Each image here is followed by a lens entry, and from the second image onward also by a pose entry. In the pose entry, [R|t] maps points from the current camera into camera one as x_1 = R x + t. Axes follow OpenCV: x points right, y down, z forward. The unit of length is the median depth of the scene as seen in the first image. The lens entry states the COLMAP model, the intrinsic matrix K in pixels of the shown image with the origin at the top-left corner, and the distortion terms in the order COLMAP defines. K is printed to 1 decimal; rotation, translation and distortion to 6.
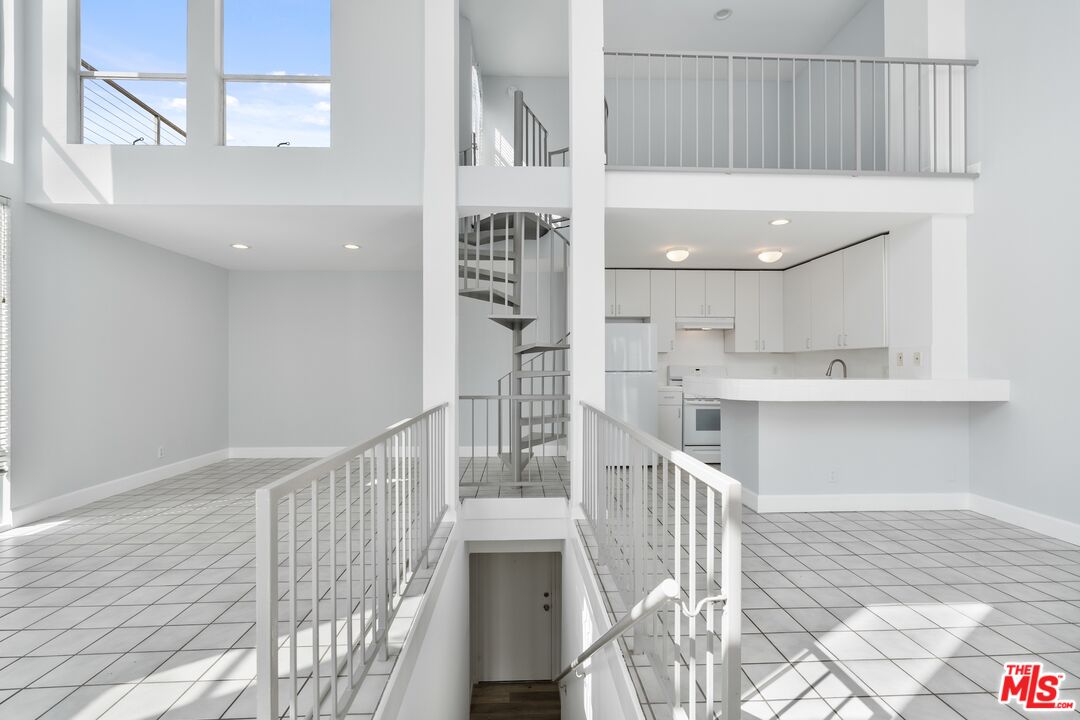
lens RADIAL K [[479.7, 0, 542.0], [0, 479.7, 365.7], [0, 0, 1]] dist [-0.000838, -0.000340]
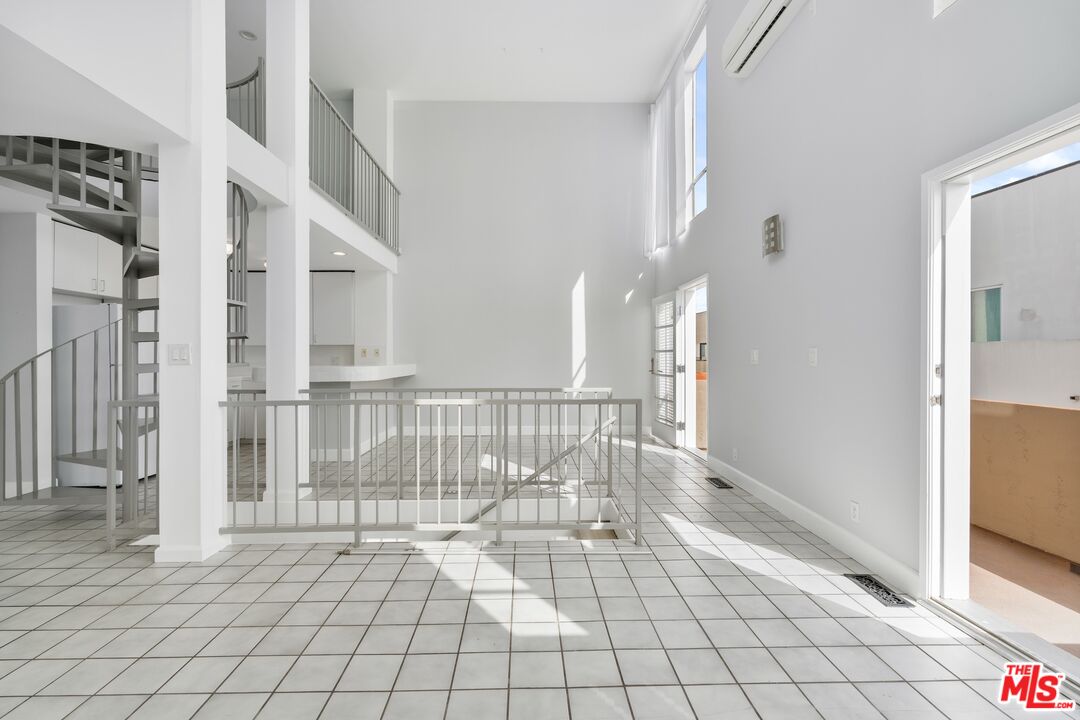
lens RADIAL K [[479.7, 0, 540.2], [0, 479.7, 357.0], [0, 0, 1]] dist [-0.000838, -0.000340]
pose [[0.031694, -0.001920, 0.999496, -0.885456], [-0.001815, 0.999996, 0.001979, -0.004487], [-0.999496, -0.001877, 0.031691, 0.379058]]
